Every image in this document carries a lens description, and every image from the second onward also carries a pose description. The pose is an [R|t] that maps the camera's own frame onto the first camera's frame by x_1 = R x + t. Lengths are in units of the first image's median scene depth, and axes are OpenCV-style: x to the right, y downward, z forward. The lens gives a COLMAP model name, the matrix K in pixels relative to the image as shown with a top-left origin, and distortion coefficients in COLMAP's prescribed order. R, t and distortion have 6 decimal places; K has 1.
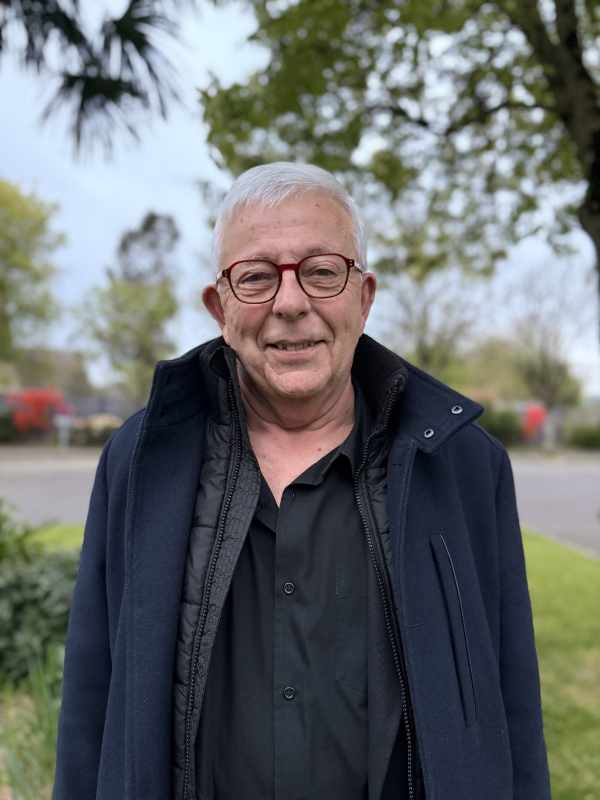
lens RADIAL K [[583.4, 0, 299.1], [0, 583.4, 399.6], [0, 0, 1]] dist [-0.002327, -0.006039]
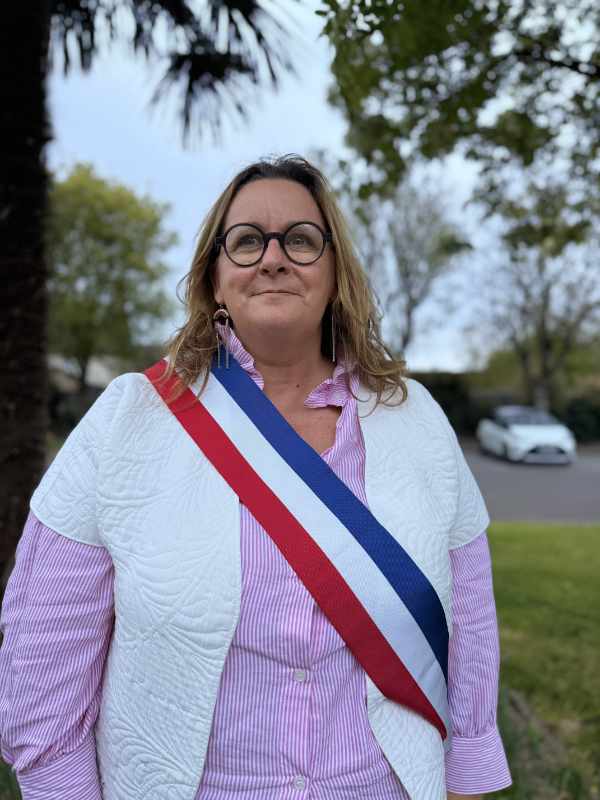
lens RADIAL K [[580.8, 0, 300.6], [0, 580.8, 403.9], [0, 0, 1]] dist [-0.009035, -0.003294]
pose [[0.984328, -0.007672, -0.176178, -0.023447], [0.011423, 0.999729, 0.020285, 0.000778], [0.175975, -0.021980, 0.984149, 0.064517]]
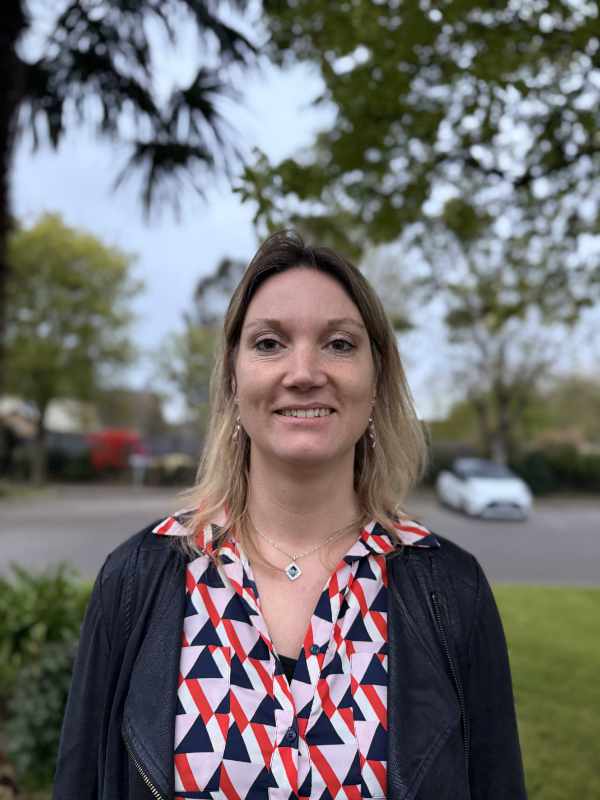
lens RADIAL K [[583.4, 0, 299.1], [0, 583.4, 399.6], [0, 0, 1]] dist [-0.002327, -0.006039]
pose [[0.992517, -0.001315, -0.122102, 0.005345], [-0.006227, 0.998096, -0.061361, -0.035847], [0.121951, 0.061662, 0.990619, 0.034621]]
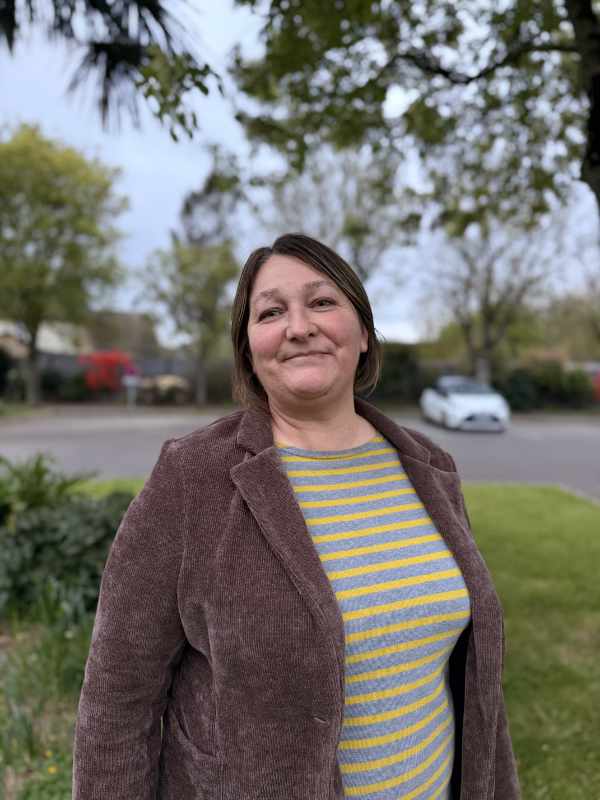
lens RADIAL K [[581.9, 0, 299.3], [0, 581.9, 403.5], [0, 0, 1]] dist [-0.001487, -0.007039]
pose [[0.992937, 0.007862, -0.118386, 0.070742], [0.001000, 0.997212, 0.074617, -0.001643], [0.118642, -0.074209, 0.990160, -0.012877]]
